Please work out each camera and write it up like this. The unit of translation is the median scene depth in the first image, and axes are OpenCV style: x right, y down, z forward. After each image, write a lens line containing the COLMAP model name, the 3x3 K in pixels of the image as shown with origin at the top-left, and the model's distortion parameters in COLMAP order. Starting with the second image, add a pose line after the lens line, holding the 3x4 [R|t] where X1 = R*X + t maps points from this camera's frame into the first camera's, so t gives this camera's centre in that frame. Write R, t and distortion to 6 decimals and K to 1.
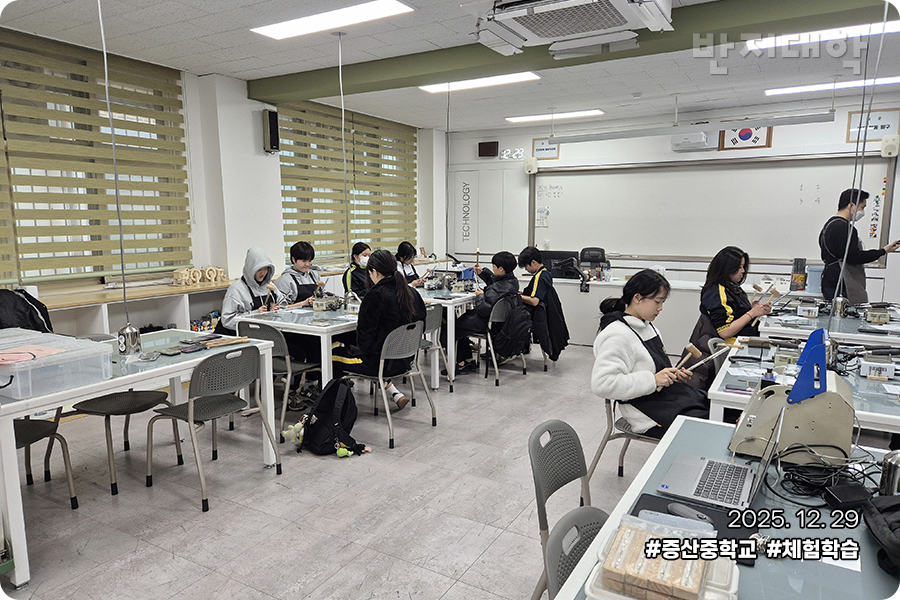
lens RADIAL K [[597.1, 0, 450.0], [0, 597.1, 300.0], [0, 0, 1]] dist [0.101353, -0.084797]
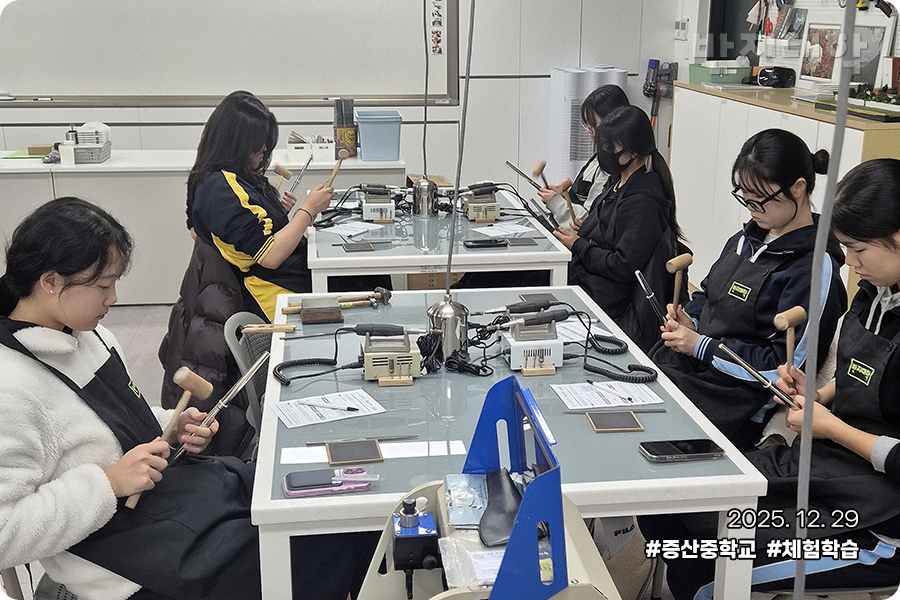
lens RADIAL K [[1053.5, 0, 406.5], [0, 1053.5, 302.2], [0, 0, 1]] dist [-0.007751, -0.036292]
pose [[0.822643, -0.157880, 0.546199, 0.056930], [0.081273, 0.983461, 0.161864, -0.031915], [-0.562720, -0.088765, 0.821868, 0.143009]]
